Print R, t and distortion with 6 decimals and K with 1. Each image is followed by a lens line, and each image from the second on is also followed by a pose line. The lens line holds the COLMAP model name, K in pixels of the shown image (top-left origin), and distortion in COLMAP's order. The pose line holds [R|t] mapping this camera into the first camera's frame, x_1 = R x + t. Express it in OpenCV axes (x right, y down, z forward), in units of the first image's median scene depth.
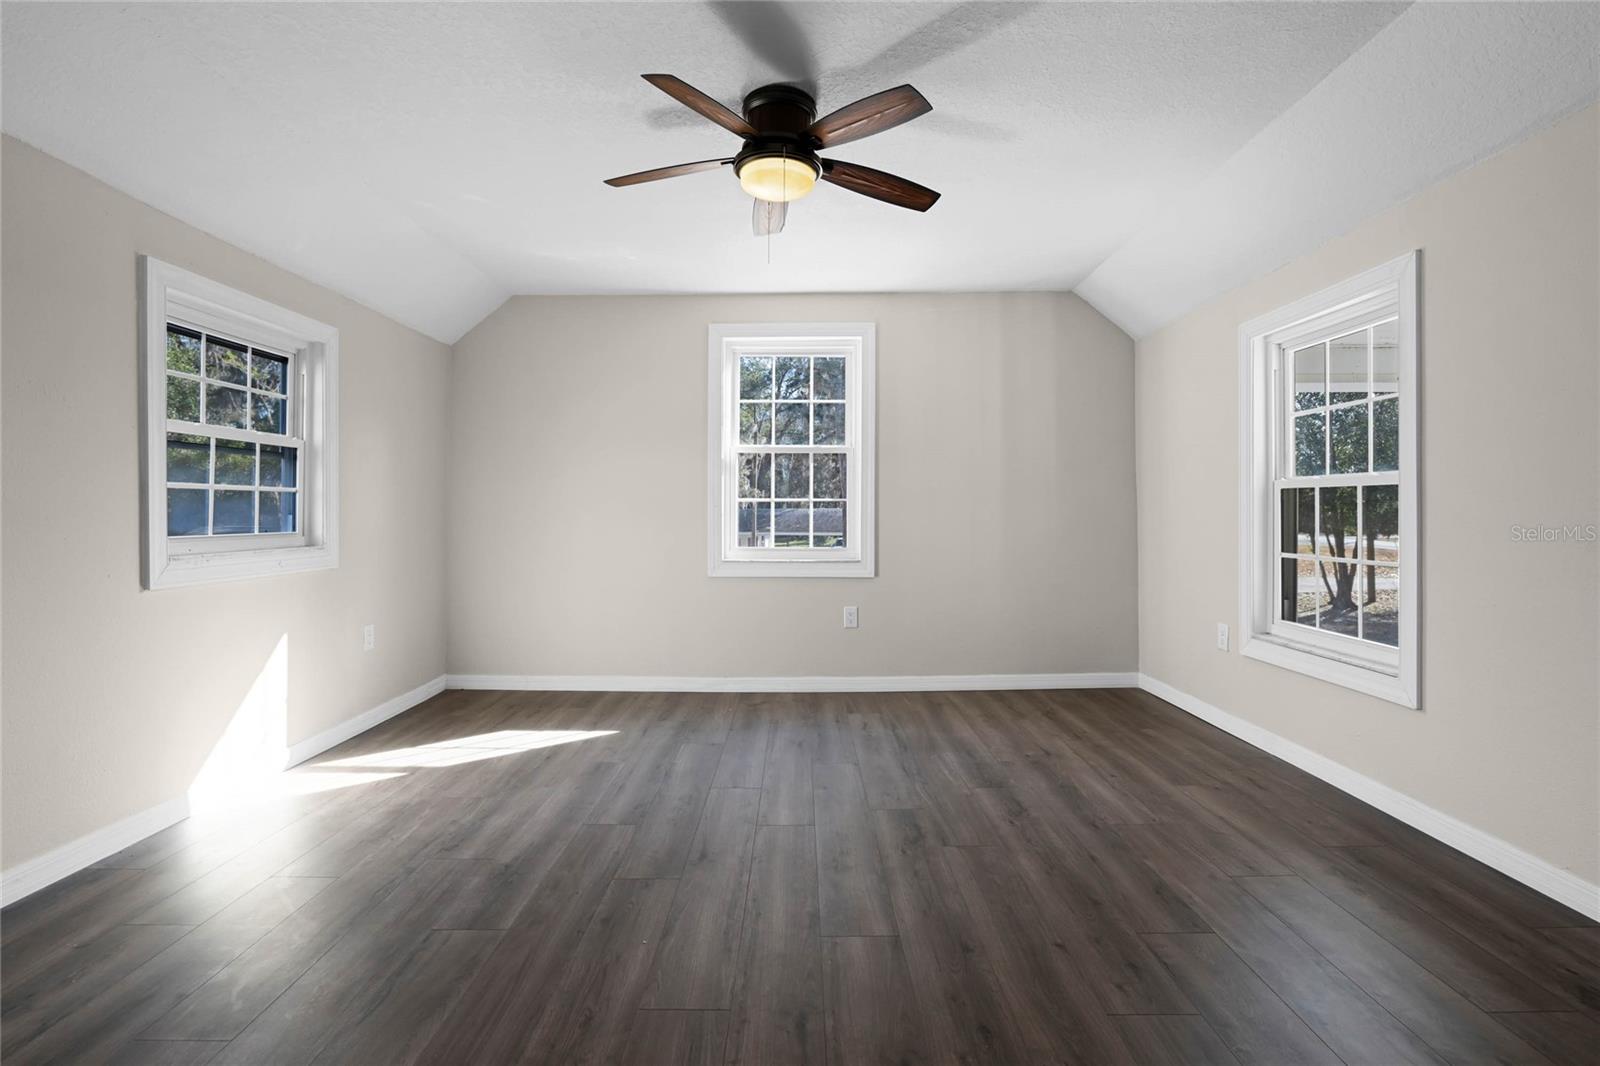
lens RADIAL K [[752.3, 0, 799.5], [0, 752.3, 507.3], [0, 0, 1]] dist [-0.000789, -0.000289]
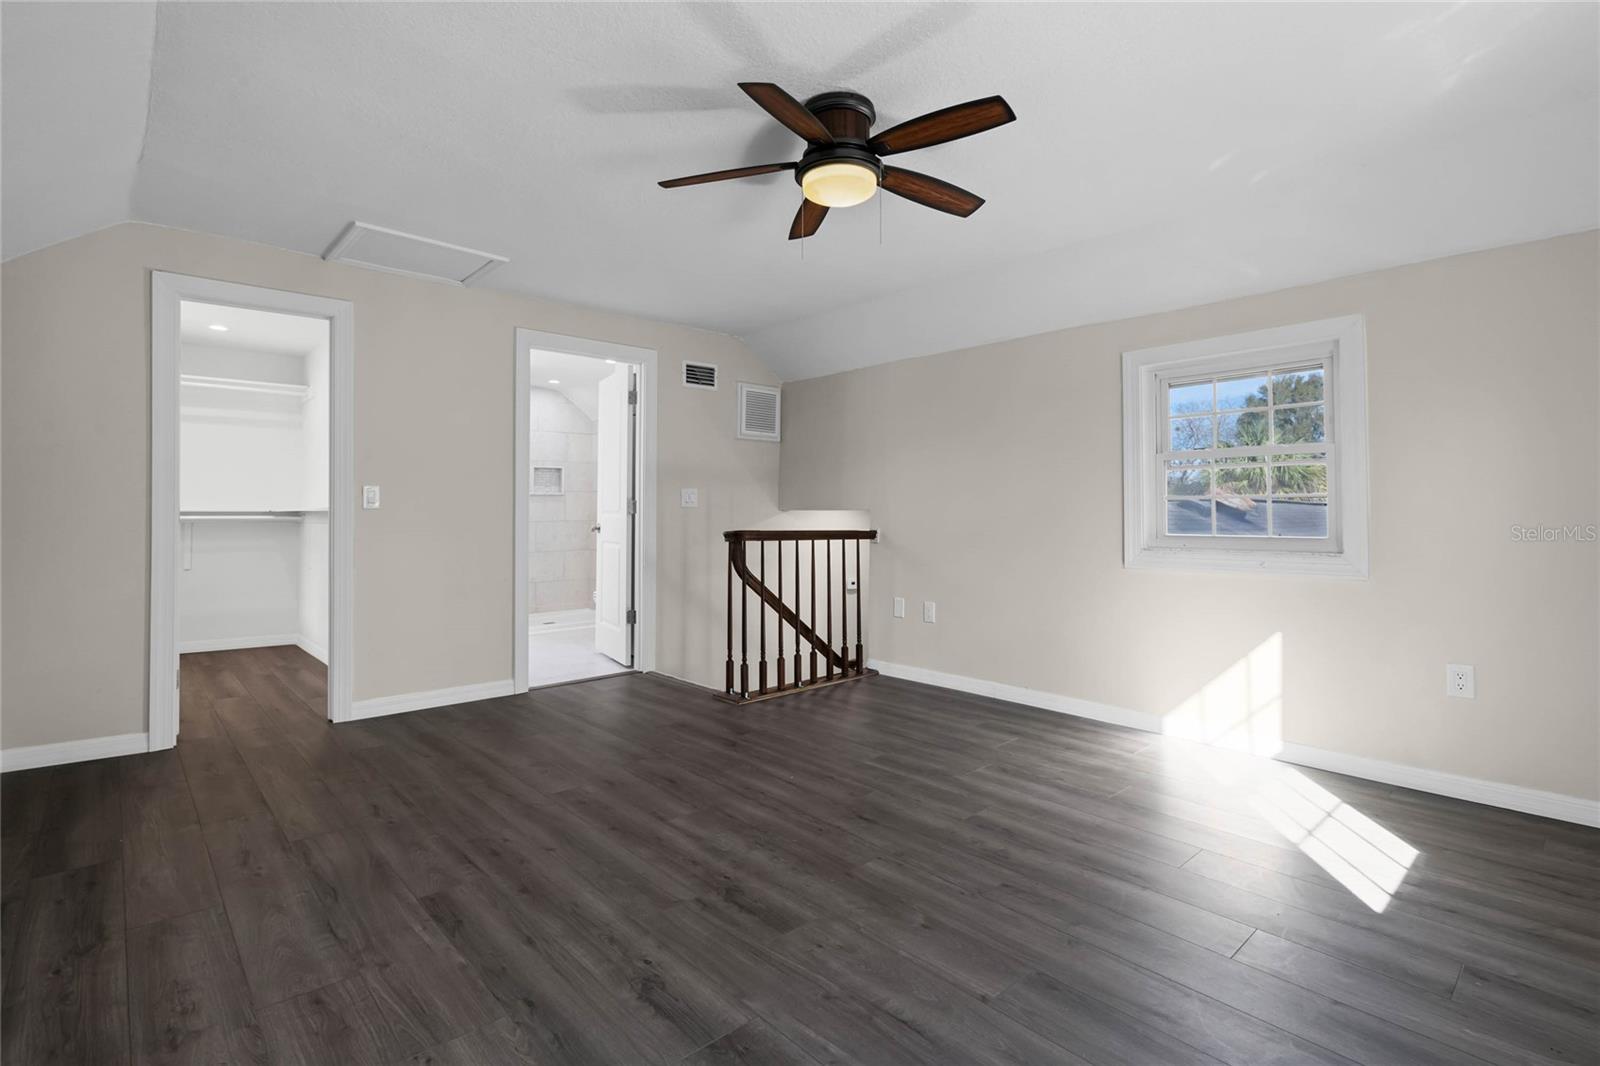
lens RADIAL K [[752.3, 0, 799.5], [0, 752.3, 507.3], [0, 0, 1]] dist [-0.000789, -0.000289]
pose [[-0.736303, -0.008204, -0.676602, 0.671980], [0.003569, 0.999865, -0.016008, 0.008088], [0.676643, -0.014202, -0.736175, 1.660261]]
